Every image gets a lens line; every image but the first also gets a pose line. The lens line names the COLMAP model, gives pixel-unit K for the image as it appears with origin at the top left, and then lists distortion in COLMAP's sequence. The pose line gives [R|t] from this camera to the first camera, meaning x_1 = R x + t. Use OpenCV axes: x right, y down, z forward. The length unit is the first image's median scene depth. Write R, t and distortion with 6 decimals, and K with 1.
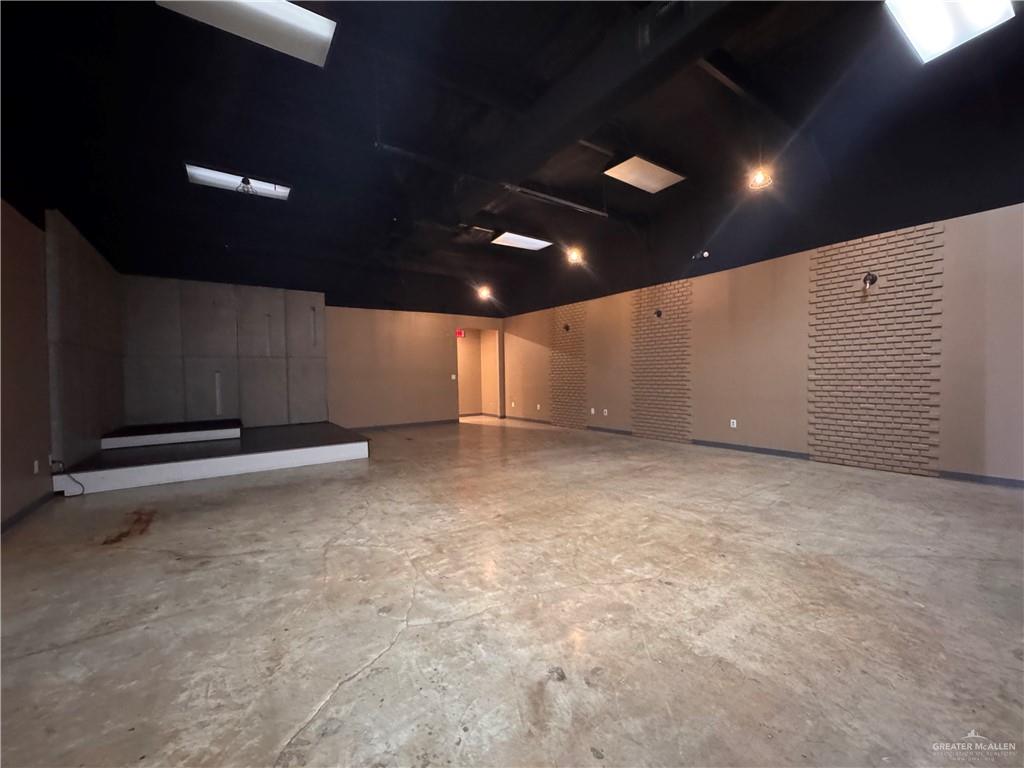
lens RADIAL K [[410.6, 0, 512.0], [0, 410.6, 384.0], [0, 0, 1]] dist [-0.003012, 0.000058]
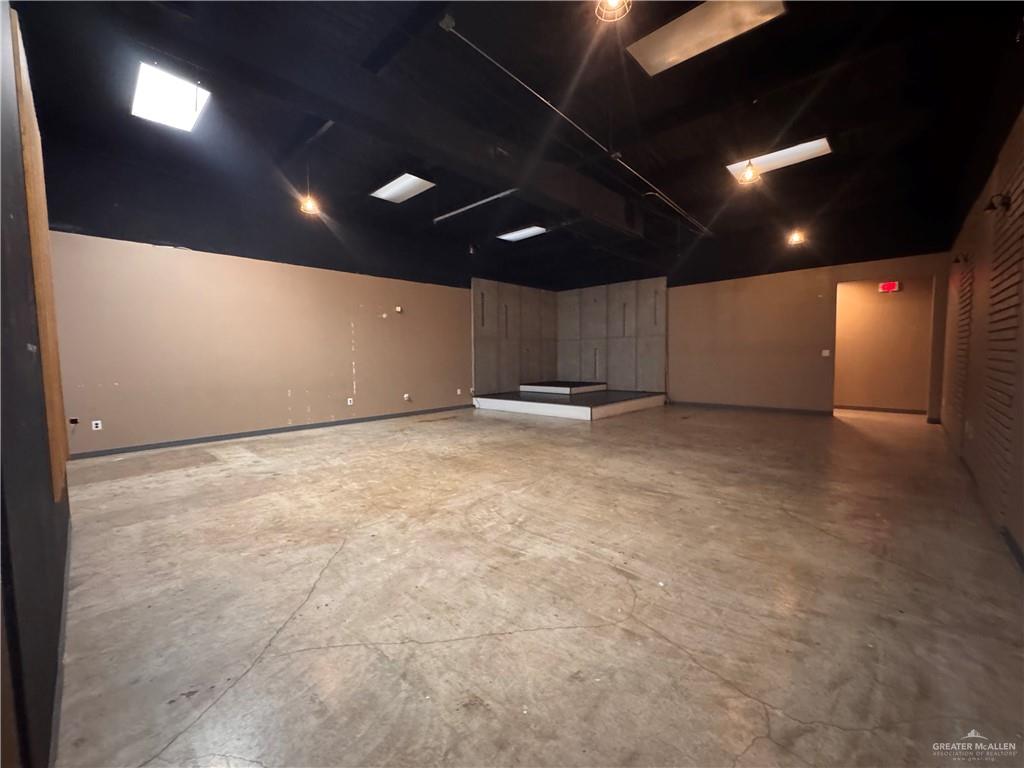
lens RADIAL K [[409.1, 0, 512.0], [0, 409.1, 384.0], [0, 0, 1]] dist [-0.003003, -0.000002]
pose [[0.203786, 0.082141, -0.975563, 1.459366], [-0.010679, 0.996601, 0.081682, -0.049351], [0.978957, -0.006228, 0.203971, 0.969336]]
